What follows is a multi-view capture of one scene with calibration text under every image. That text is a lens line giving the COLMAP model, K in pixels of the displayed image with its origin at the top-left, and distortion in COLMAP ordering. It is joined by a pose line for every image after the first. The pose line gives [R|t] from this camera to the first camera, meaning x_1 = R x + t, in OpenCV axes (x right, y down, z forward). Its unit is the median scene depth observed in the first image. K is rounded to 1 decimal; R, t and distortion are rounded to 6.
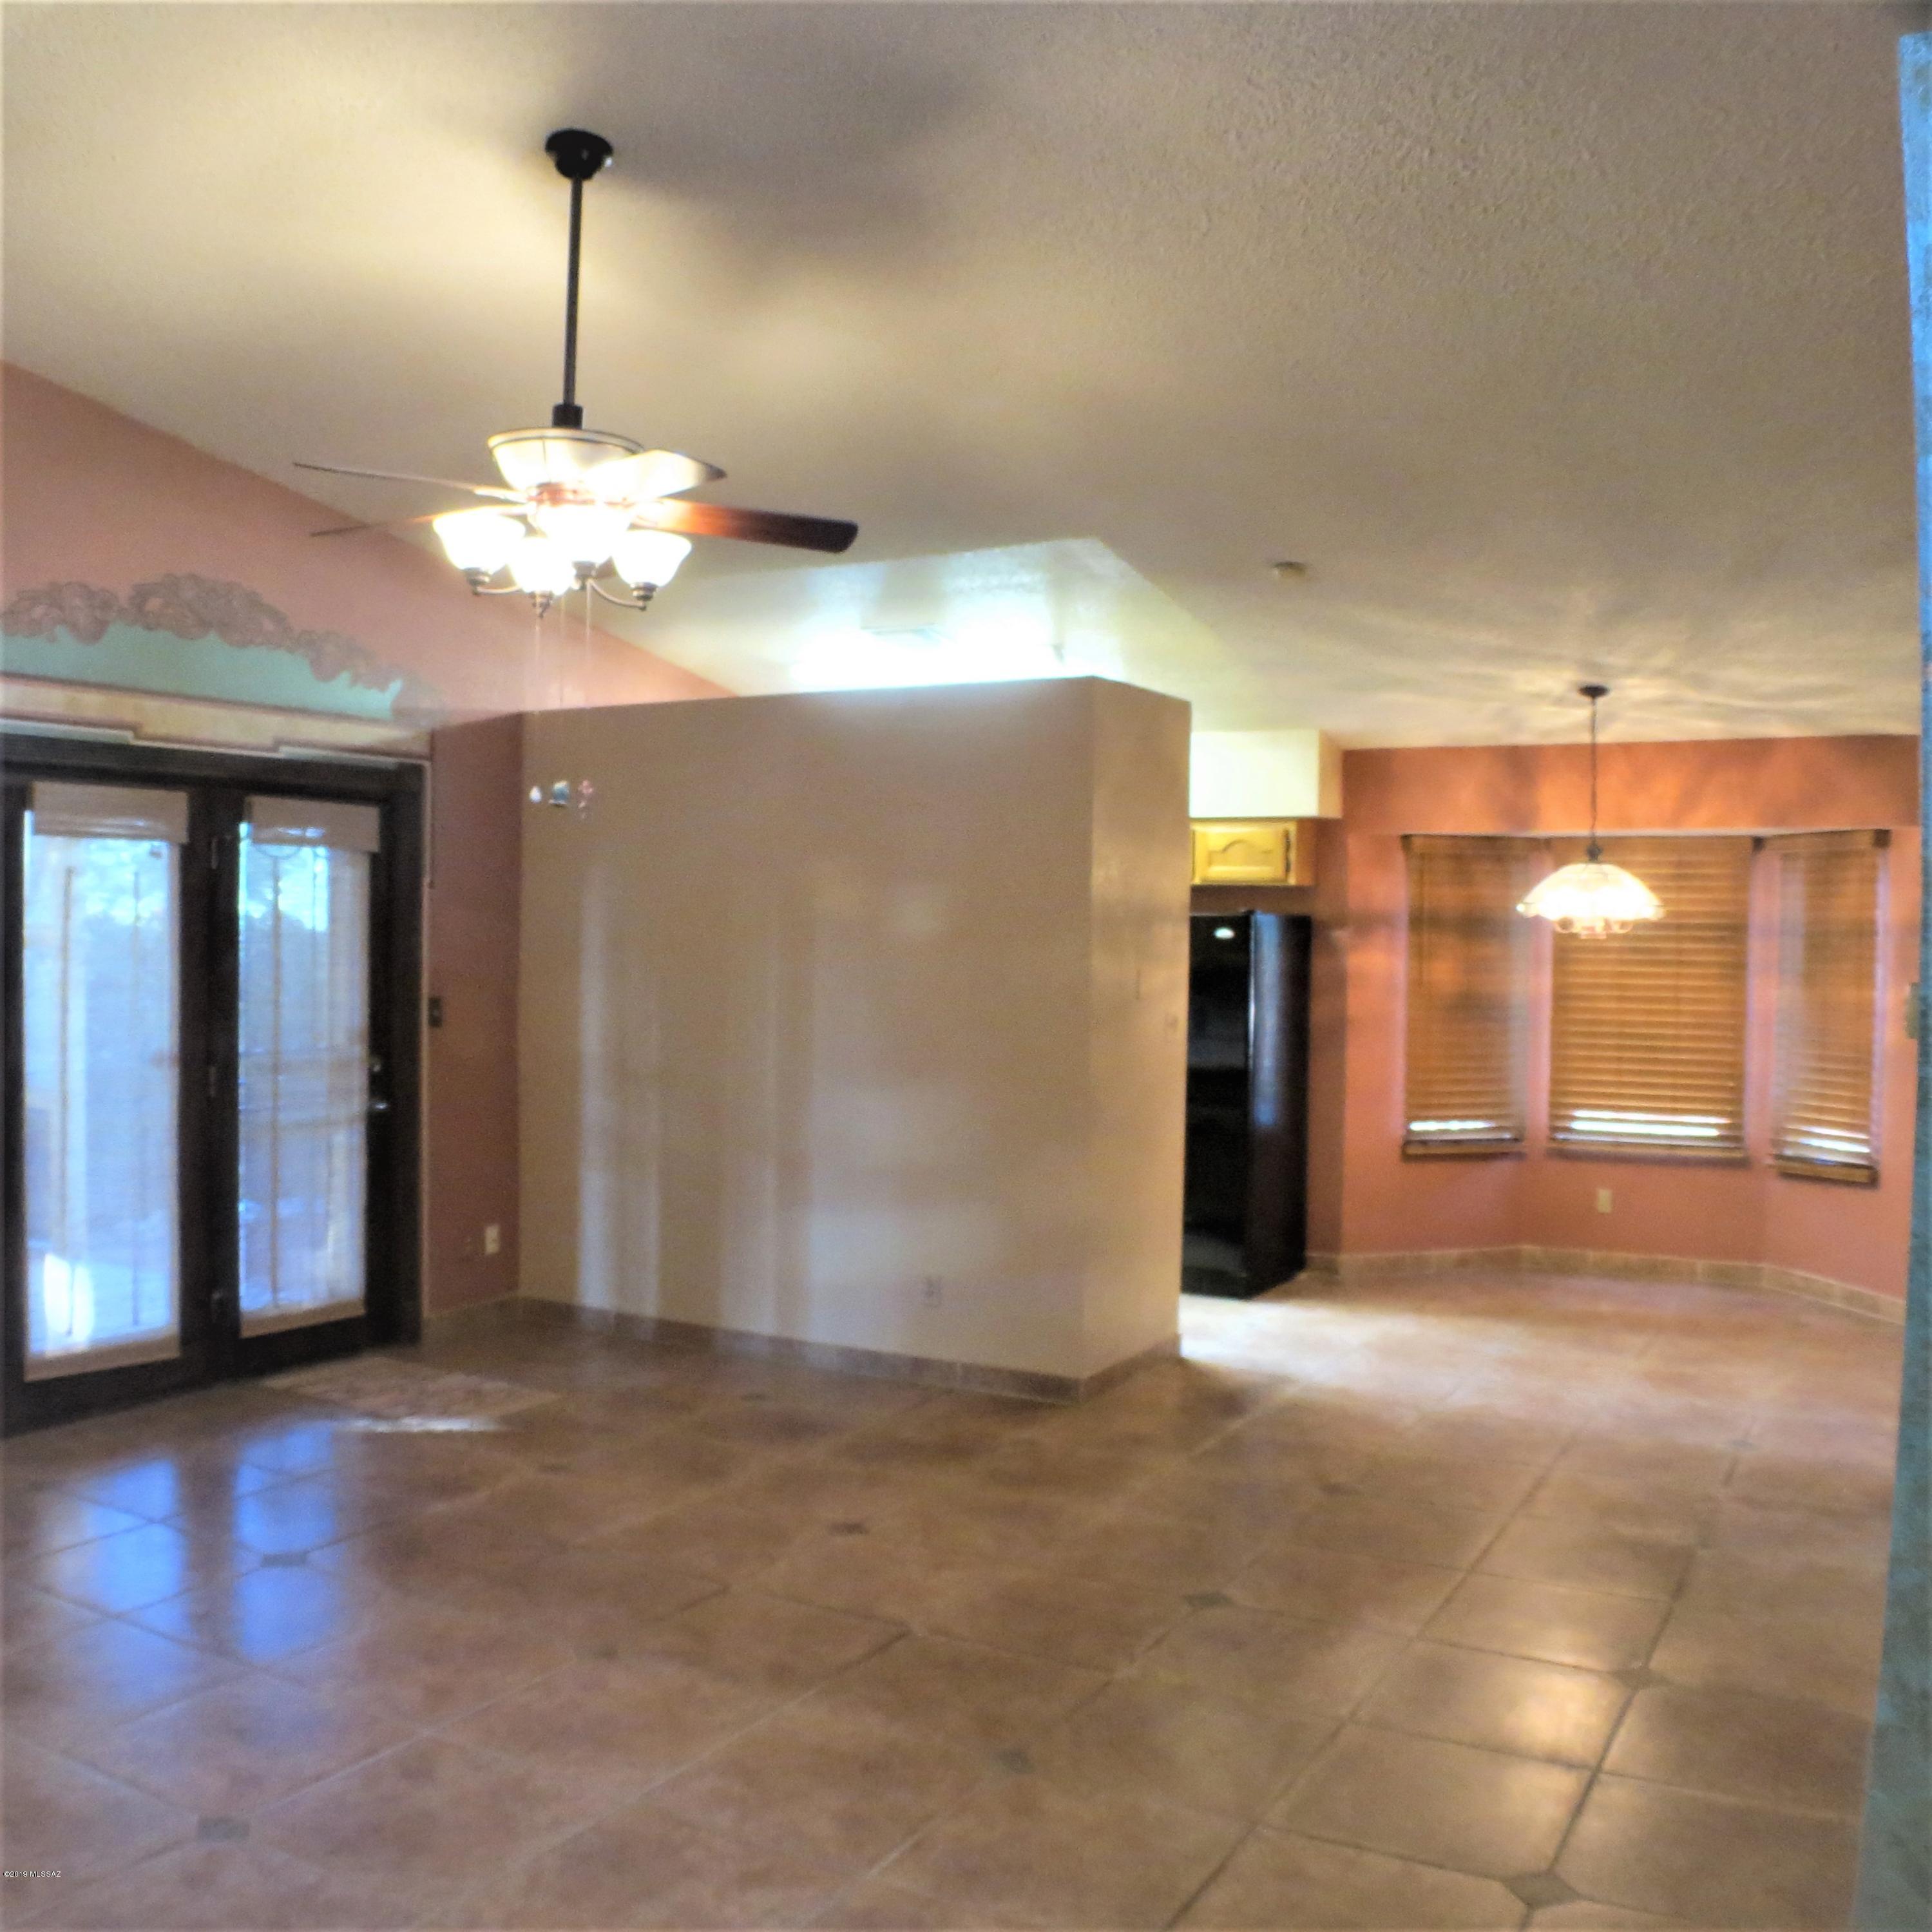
lens RADIAL K [[1870.3, 0, 910.6], [0, 1870.3, 966.6], [0, 0, 1]] dist [-0.159633, 0.000000]
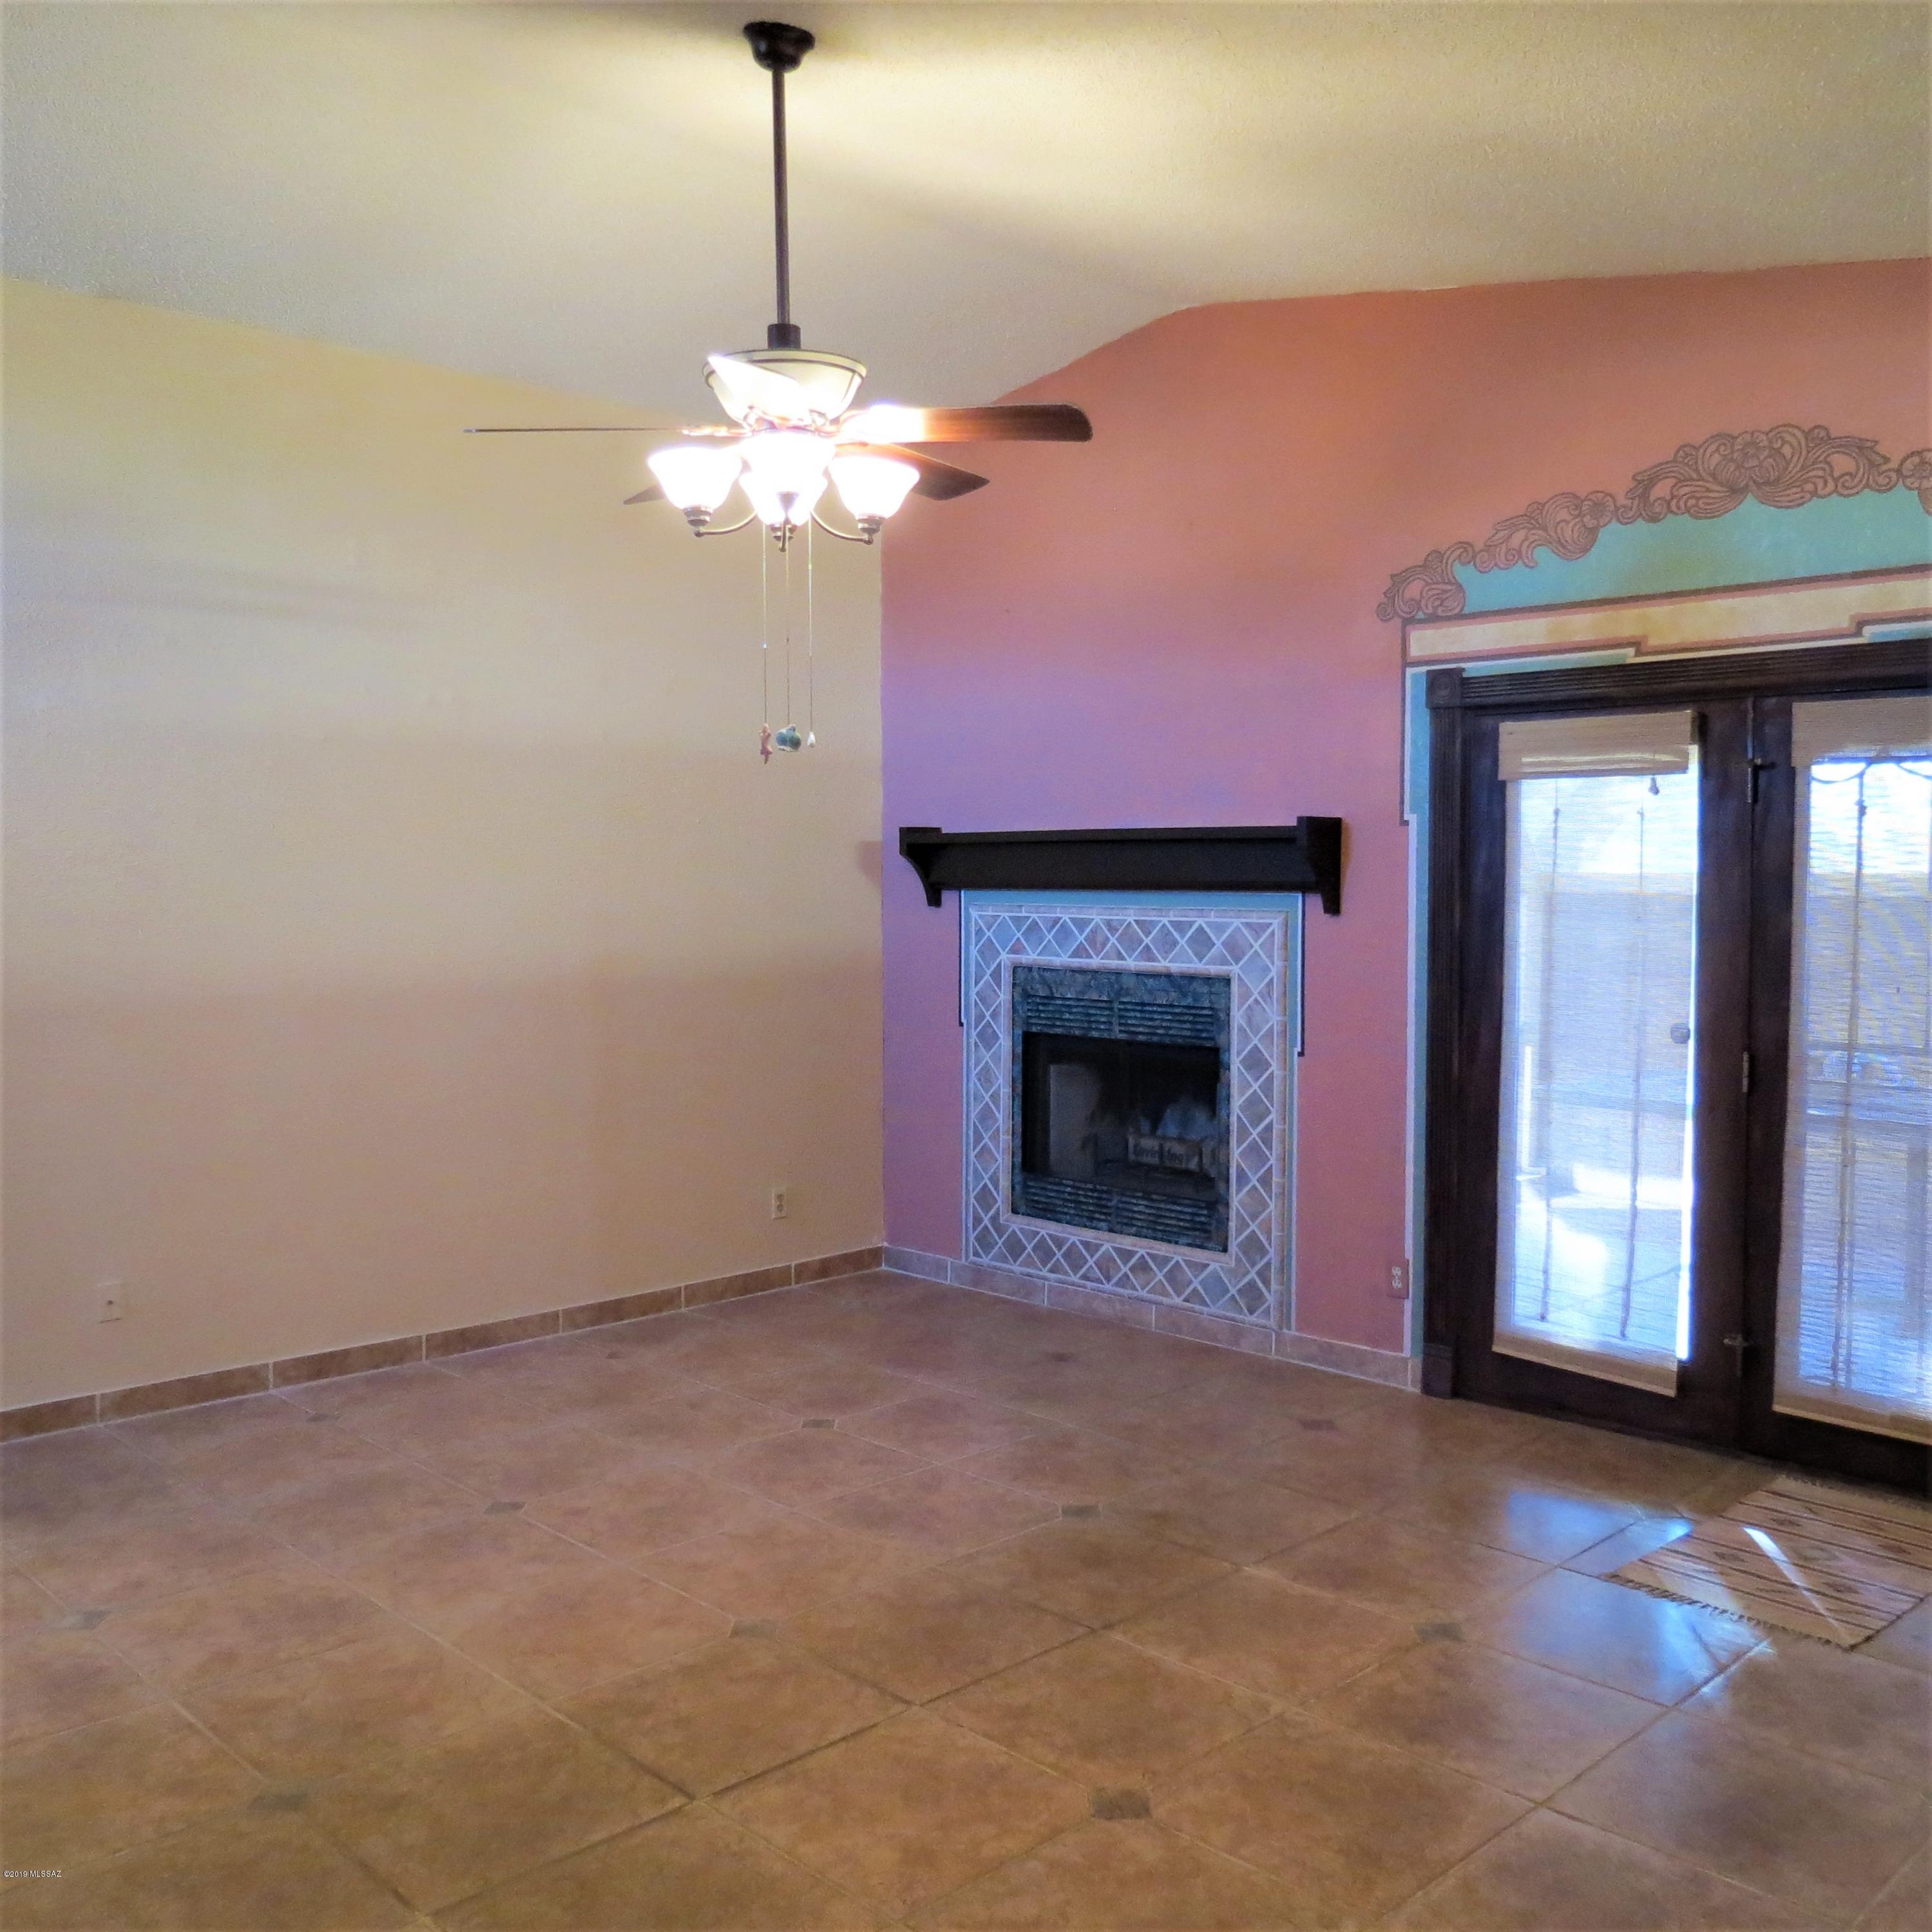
lens RADIAL K [[1830.2, 0, 975.5], [0, 1830.2, 977.7], [0, 0, 1]] dist [-0.032264, 0.000000]
pose [[-0.263380, 0.047790, -0.963508, 0.500941], [-0.021779, 0.998223, 0.055465, -0.015775], [0.964446, 0.035593, -0.261871, 0.958592]]
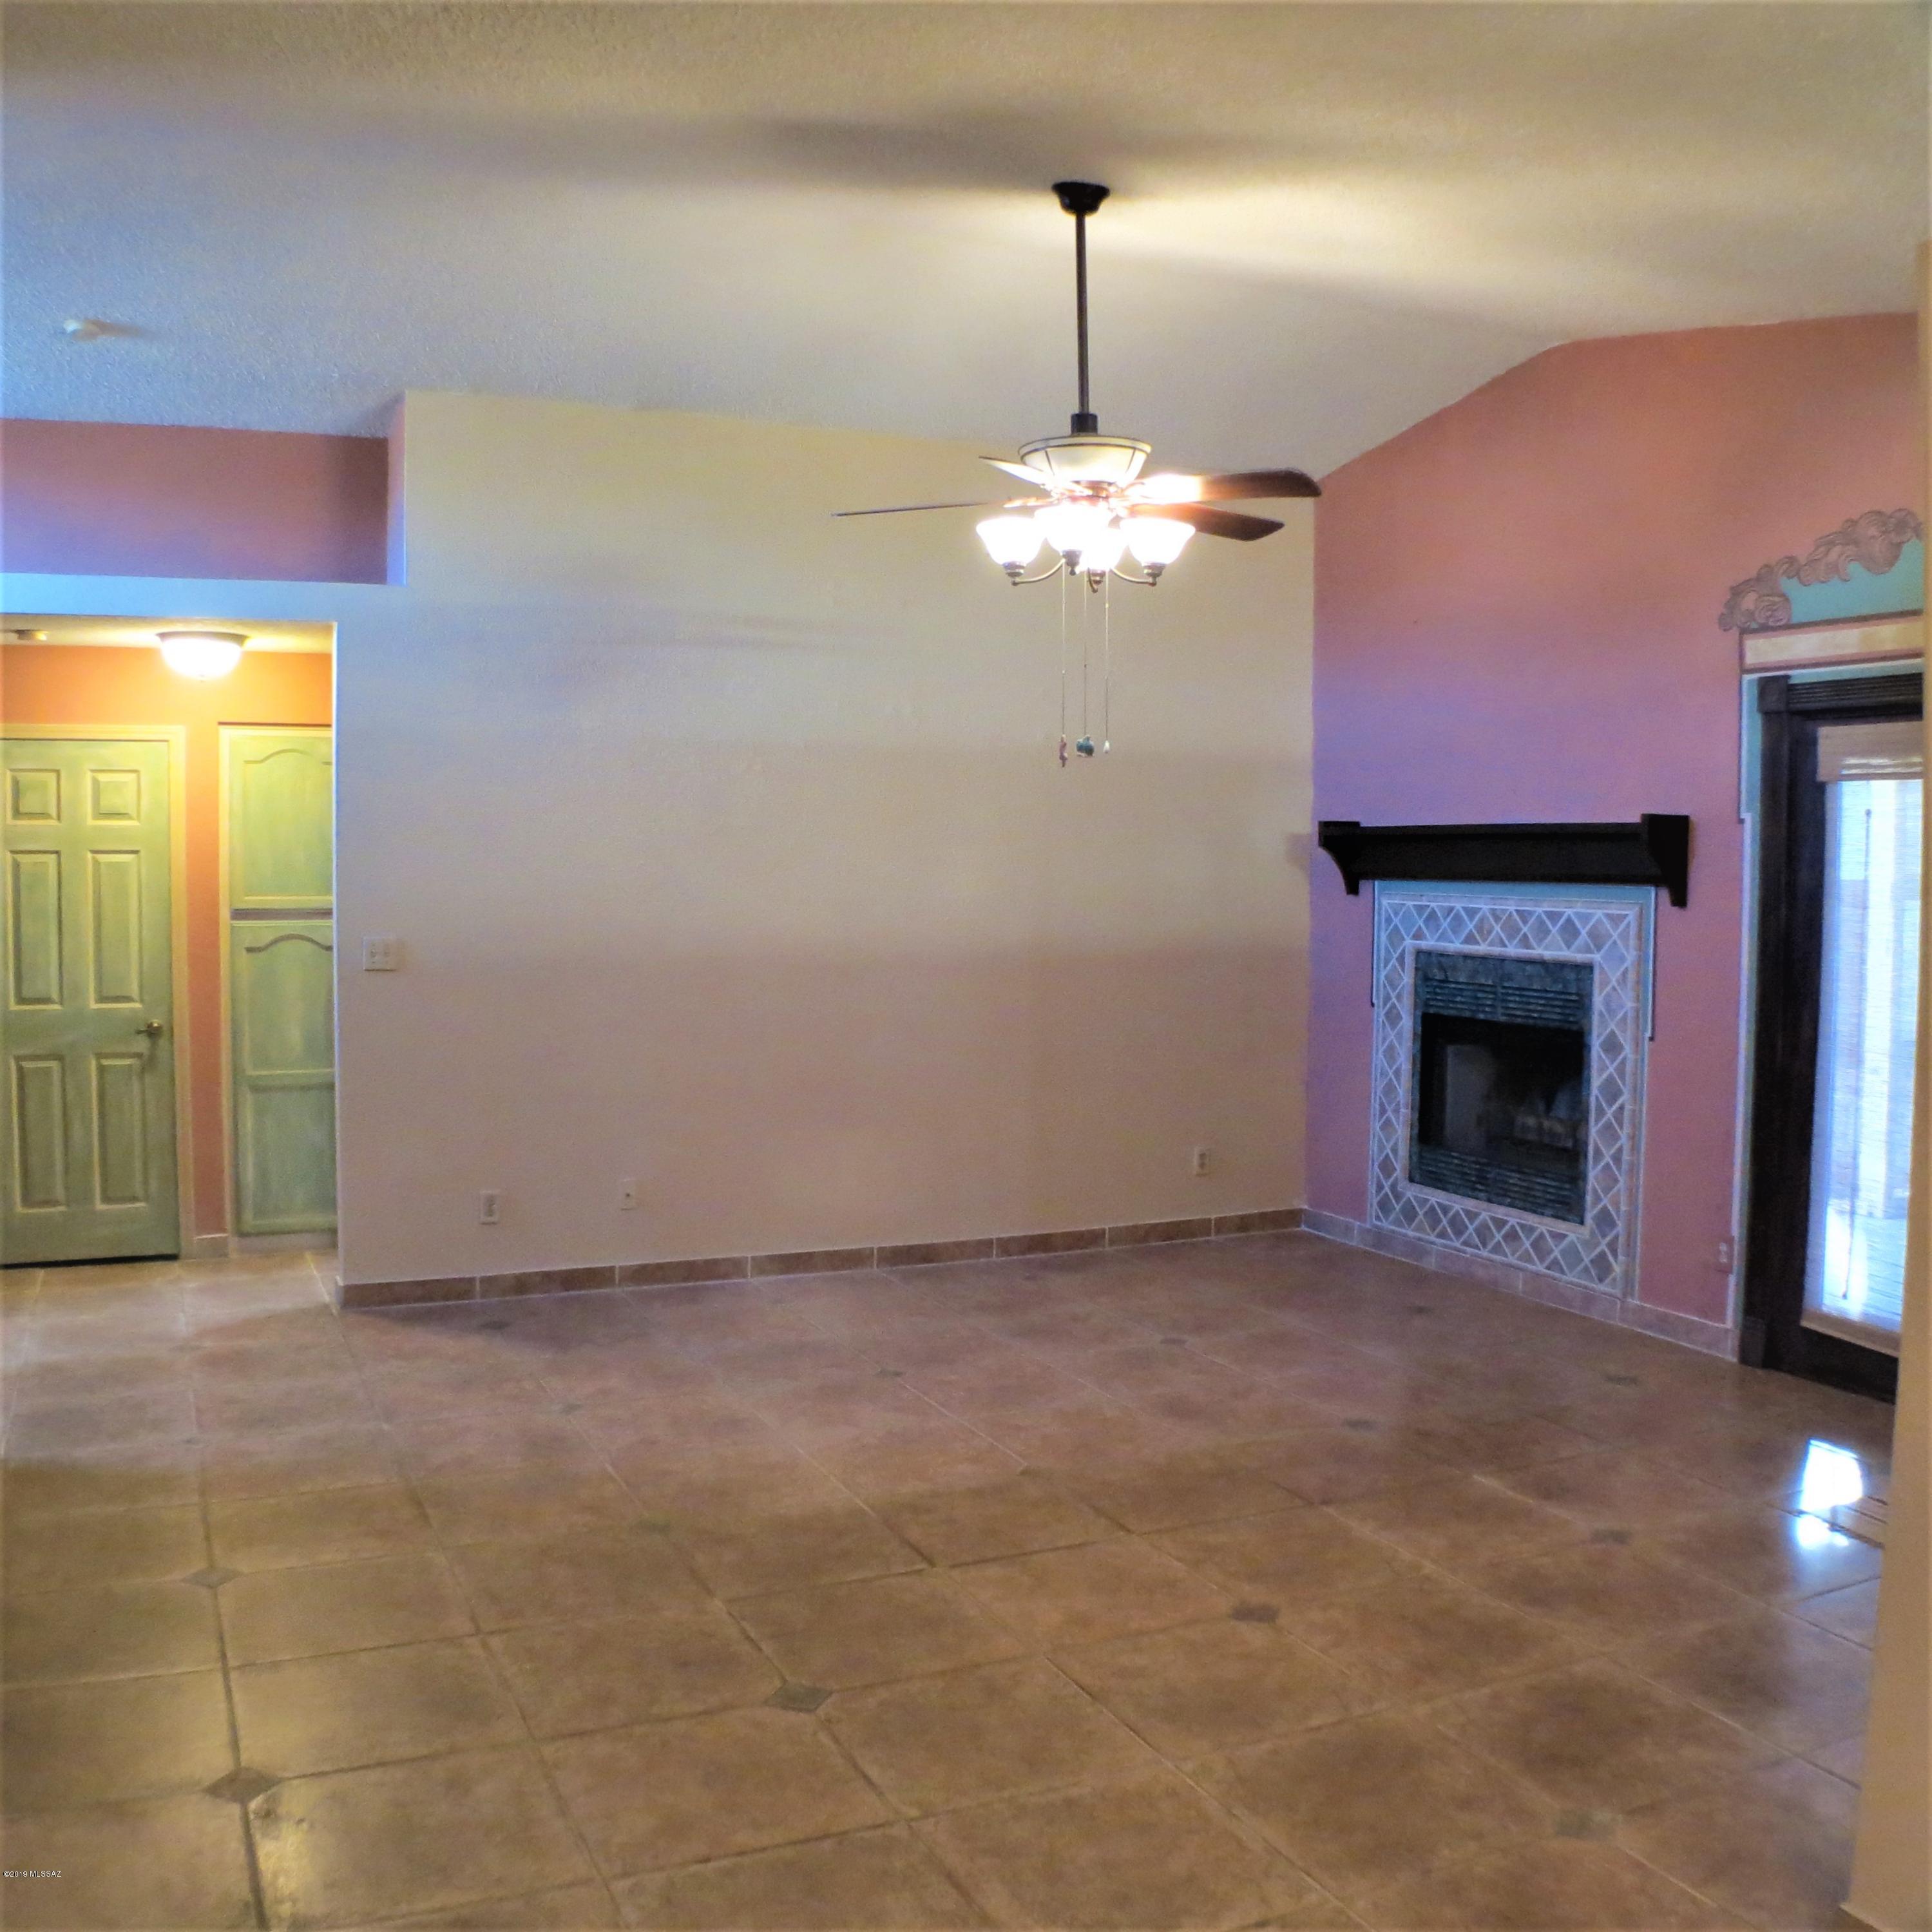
lens RADIAL K [[1870.3, 0, 962.3], [0, 1870.3, 977.7], [0, 0, 1]] dist [-0.159633, 0.000000]
pose [[-0.575548, 0.037002, -0.816931, 0.585114], [-0.030576, 0.997304, 0.066713, -0.016014], [0.817196, 0.063375, -0.572864, 1.153842]]
